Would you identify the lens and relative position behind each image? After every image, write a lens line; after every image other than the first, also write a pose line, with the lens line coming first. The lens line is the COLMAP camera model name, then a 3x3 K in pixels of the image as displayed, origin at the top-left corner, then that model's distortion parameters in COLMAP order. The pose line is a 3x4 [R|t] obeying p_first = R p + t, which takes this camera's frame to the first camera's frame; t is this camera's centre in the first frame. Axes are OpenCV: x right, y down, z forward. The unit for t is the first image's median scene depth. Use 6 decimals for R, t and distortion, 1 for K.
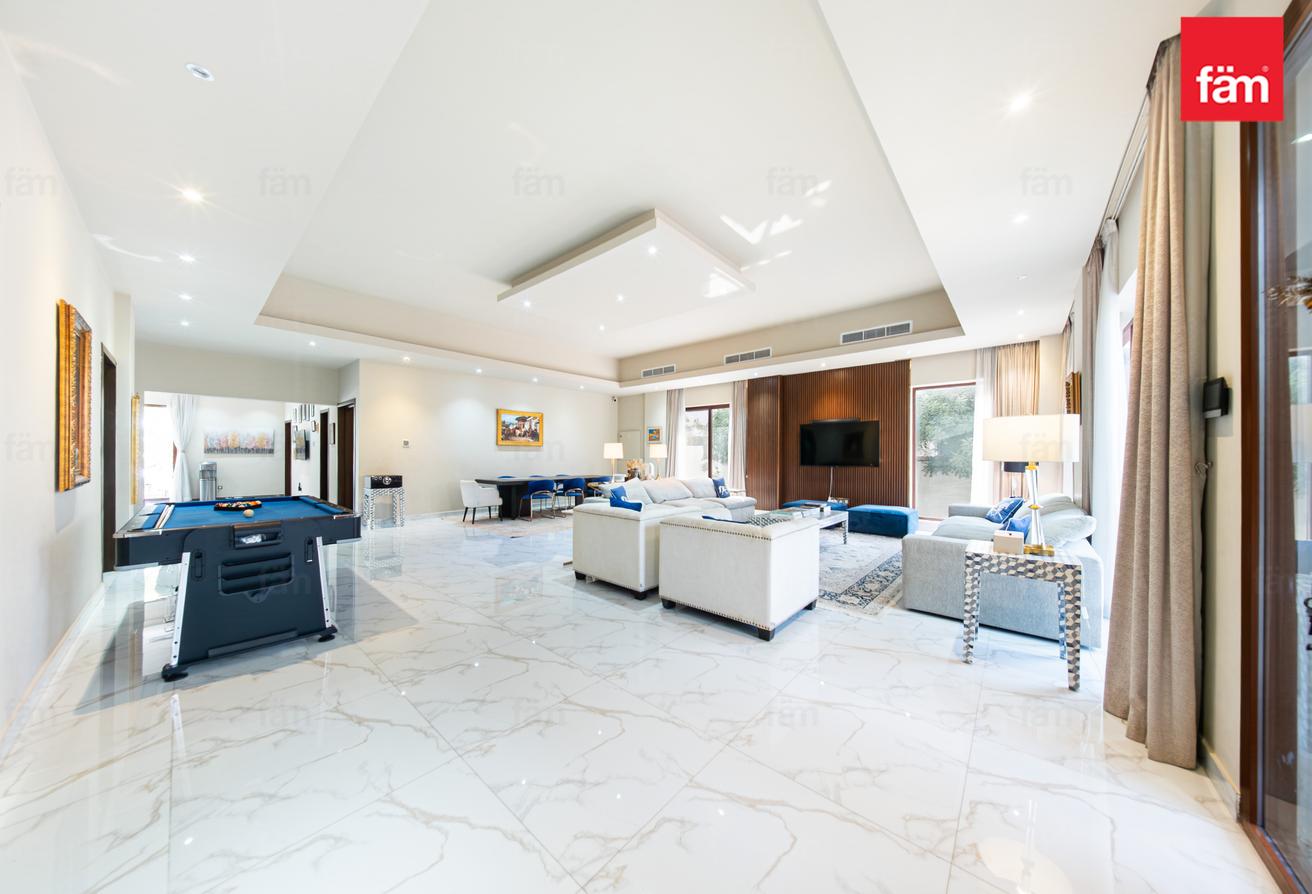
lens RADIAL K [[411.1, 0, 662.2], [0, 411.1, 455.8], [0, 0, 1]] dist [0.000388, 0.000009]
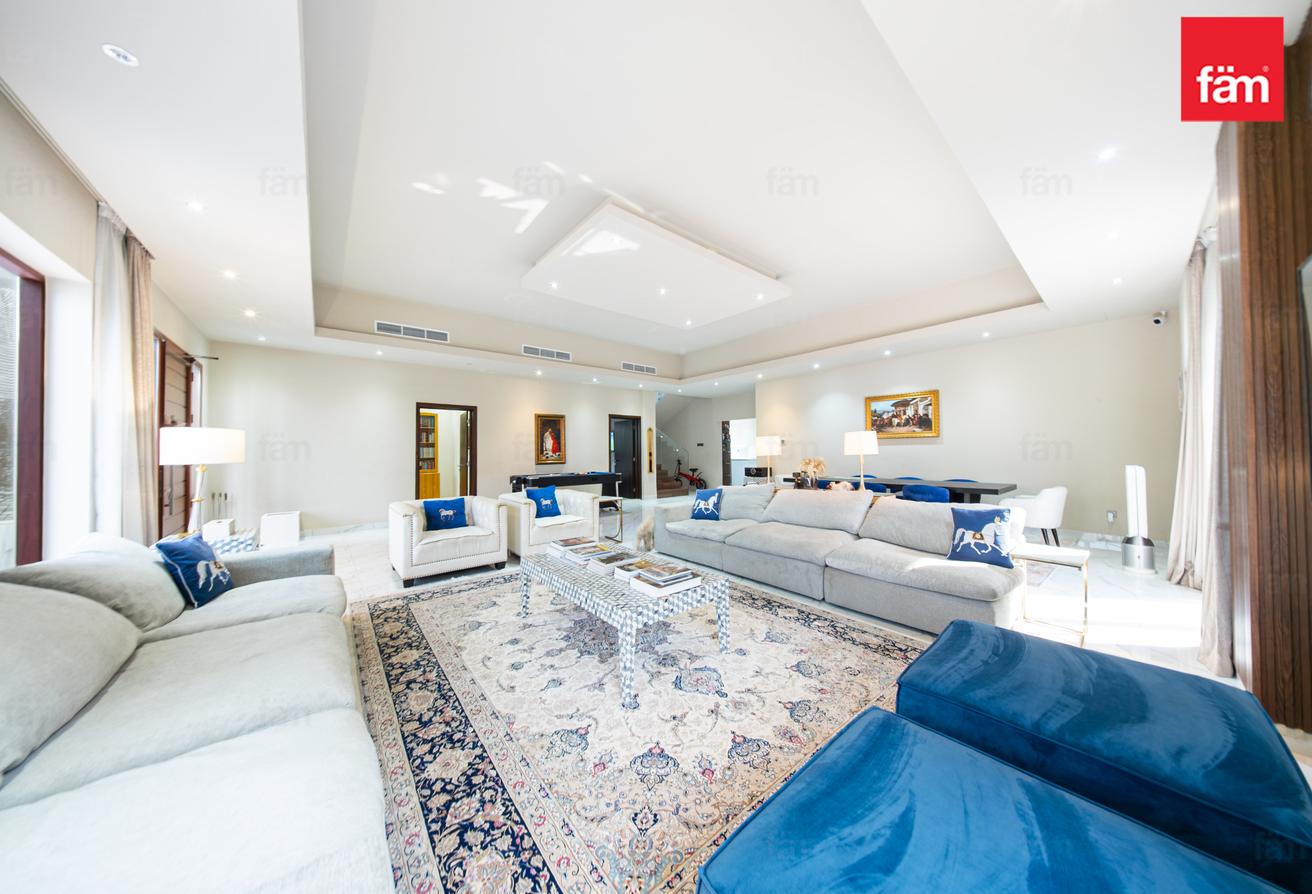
lens RADIAL K [[399.3, 0, 657.4], [0, 399.3, 444.6], [0, 0, 1]] dist [-0.000098, -0.000005]
pose [[-0.159124, -0.020964, -0.987036, 0.609806], [0.011056, 0.999674, -0.023014, 0.000831], [0.987197, -0.014575, -0.158840, 0.837079]]
